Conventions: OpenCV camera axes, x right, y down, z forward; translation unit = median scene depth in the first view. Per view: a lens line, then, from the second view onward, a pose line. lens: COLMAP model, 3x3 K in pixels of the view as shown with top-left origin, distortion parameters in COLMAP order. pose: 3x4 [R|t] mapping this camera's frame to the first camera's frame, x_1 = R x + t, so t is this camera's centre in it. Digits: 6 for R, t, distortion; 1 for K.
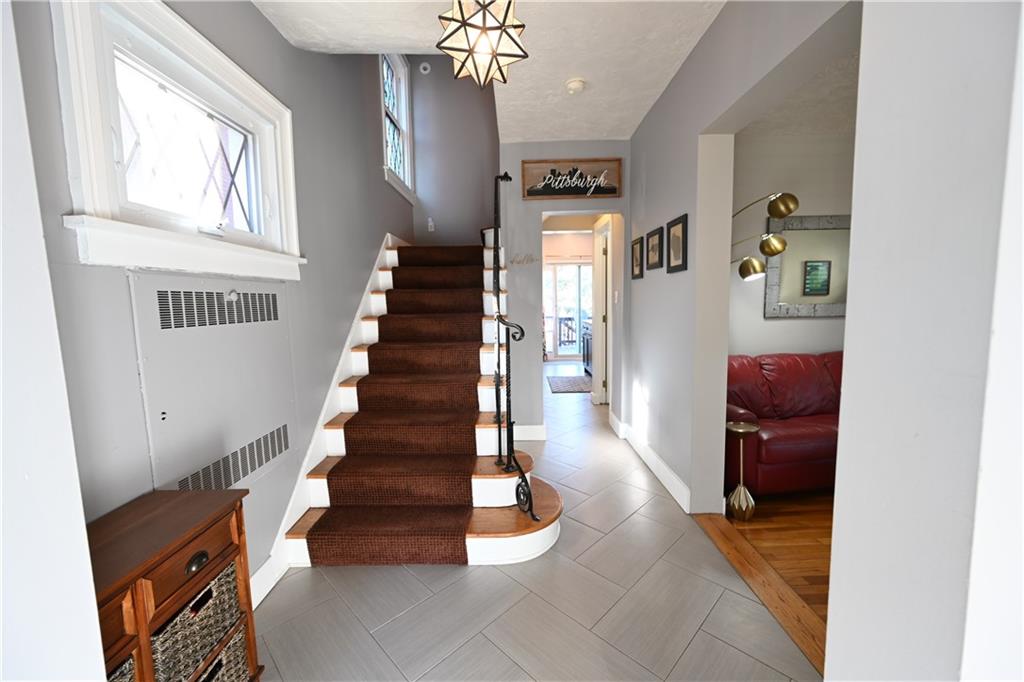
lens RADIAL K [[404.9, 0, 516.0], [0, 404.9, 338.8], [0, 0, 1]] dist [0.001174, 0.000548]
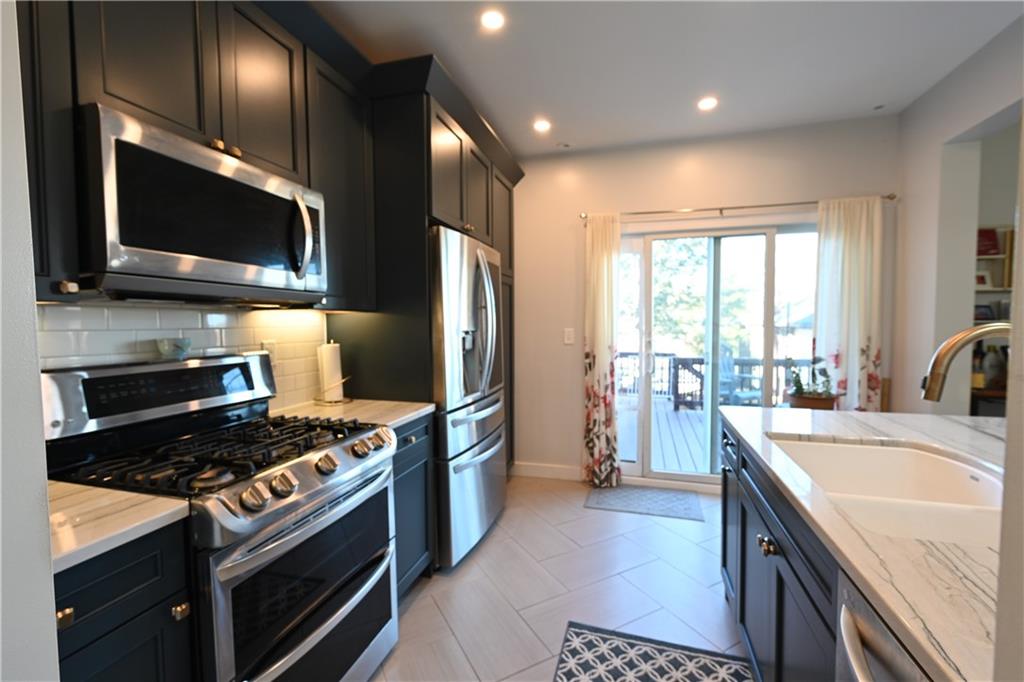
lens RADIAL K [[438.7, 0, 515.8], [0, 438.7, 344.3], [0, 0, 1]] dist [0.001994, 0.000078]
pose [[0.960314, 0.026986, -0.277612, 0.232869], [-0.039273, 0.998475, -0.038795, -0.146313], [0.276142, 0.048158, 0.959910, 1.399580]]
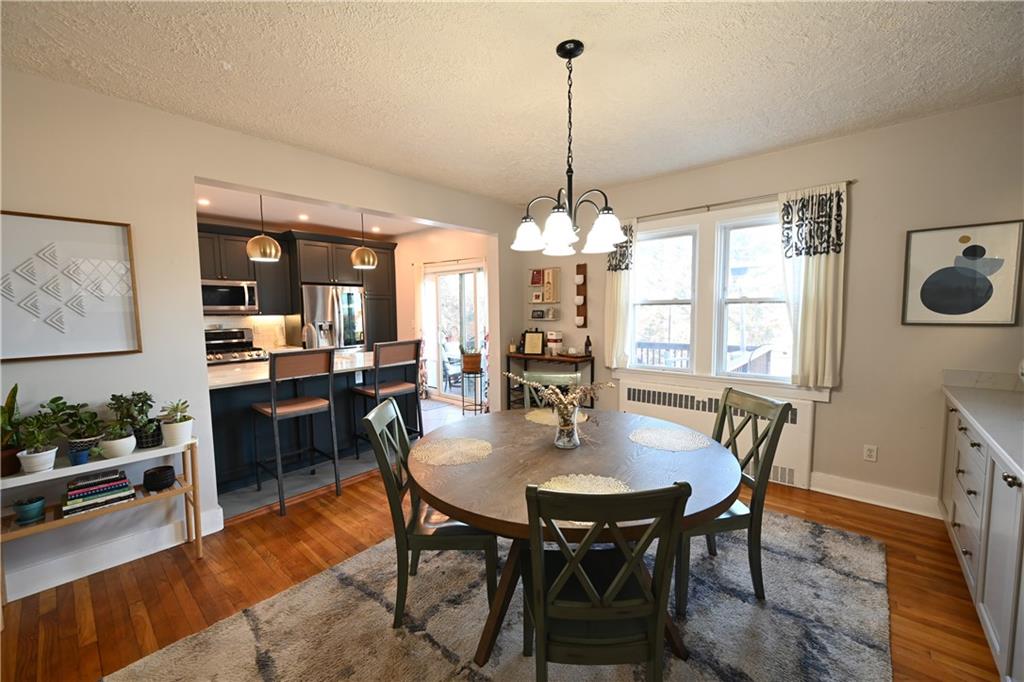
lens RADIAL K [[404.9, 0, 512.6], [0, 404.9, 339.4], [0, 0, 1]] dist [0.001174, 0.000548]
pose [[0.745109, 0.063444, -0.663919, 1.749386], [-0.067903, 0.997509, 0.019114, -0.206292], [0.663477, 0.030840, 0.747560, 1.299857]]
